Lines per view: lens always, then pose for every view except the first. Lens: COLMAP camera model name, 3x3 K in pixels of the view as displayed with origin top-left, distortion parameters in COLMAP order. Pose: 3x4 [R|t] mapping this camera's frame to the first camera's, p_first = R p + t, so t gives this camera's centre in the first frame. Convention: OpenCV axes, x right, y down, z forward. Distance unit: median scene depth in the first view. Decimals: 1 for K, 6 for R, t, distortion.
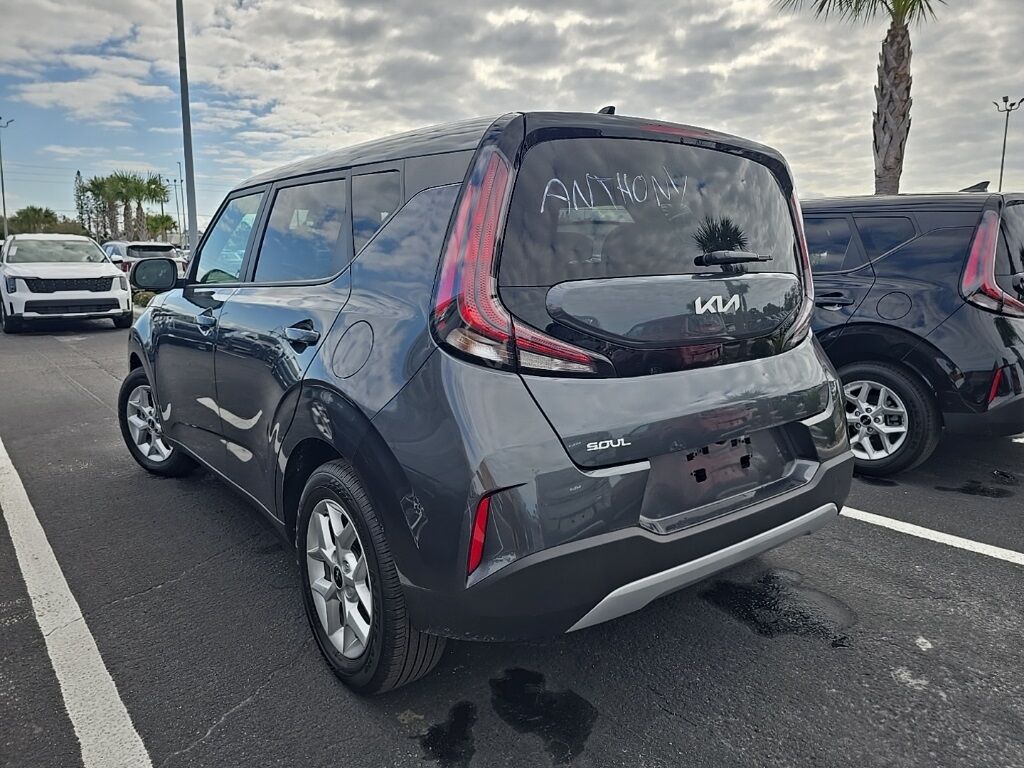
lens RADIAL K [[749.9, 0, 509.9], [0, 749.9, 381.6], [0, 0, 1]] dist [0.117148, -0.082569]
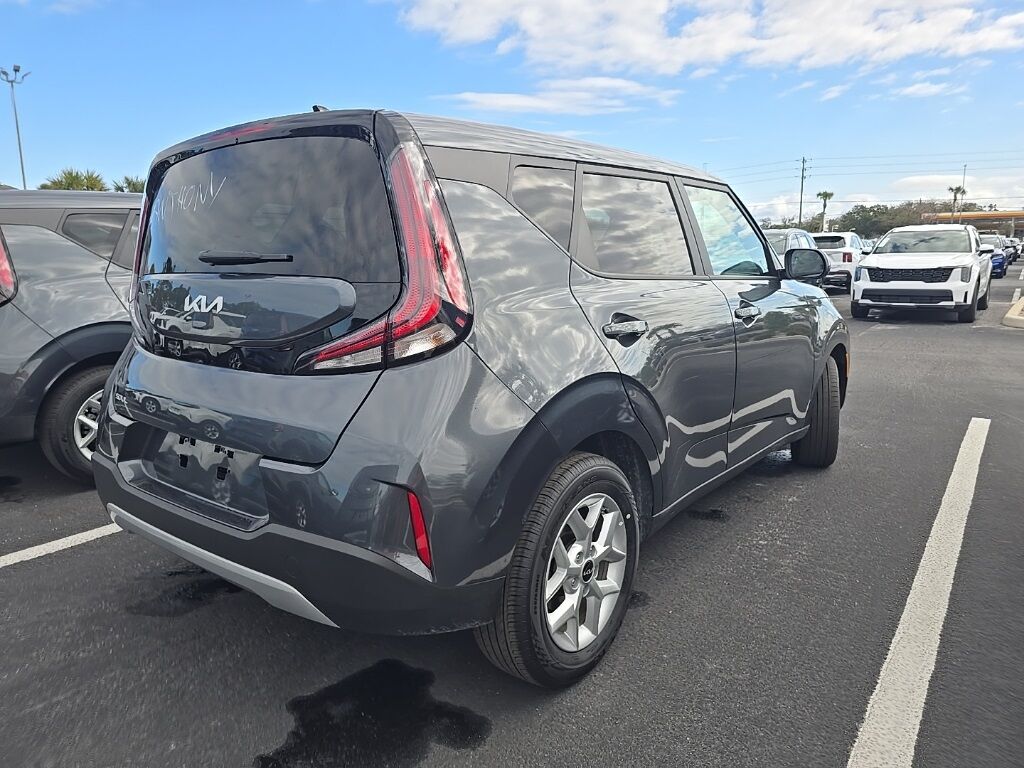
lens RADIAL K [[749.9, 0, 509.9], [0, 749.9, 381.6], [0, 0, 1]] dist [0.117148, -0.082569]
pose [[0.212412, 0.171414, -0.962028, 0.327426], [-0.155194, 0.977916, 0.139979, -0.050190], [0.964778, 0.119568, 0.234323, 0.284353]]
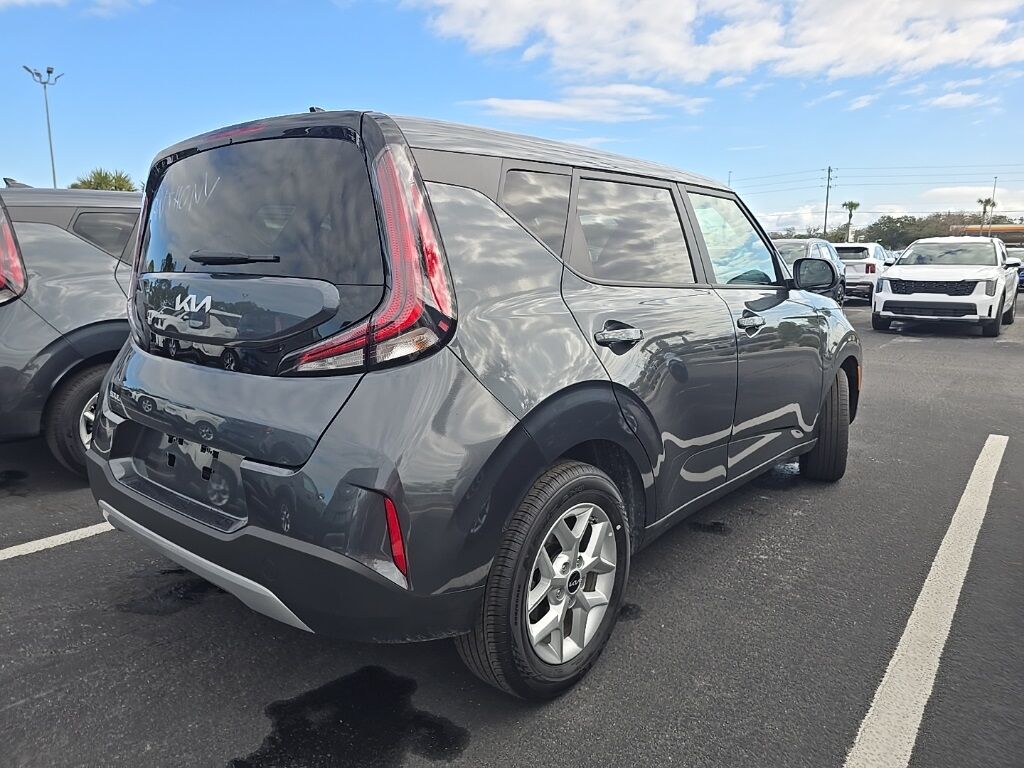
lens RADIAL K [[749.9, 0, 509.9], [0, 749.9, 381.6], [0, 0, 1]] dist [0.117148, -0.082569]
pose [[0.182852, 0.168656, -0.968566, 0.326224], [-0.172099, 0.975455, 0.137365, -0.051570], [0.967960, 0.141571, 0.207389, 0.294794]]
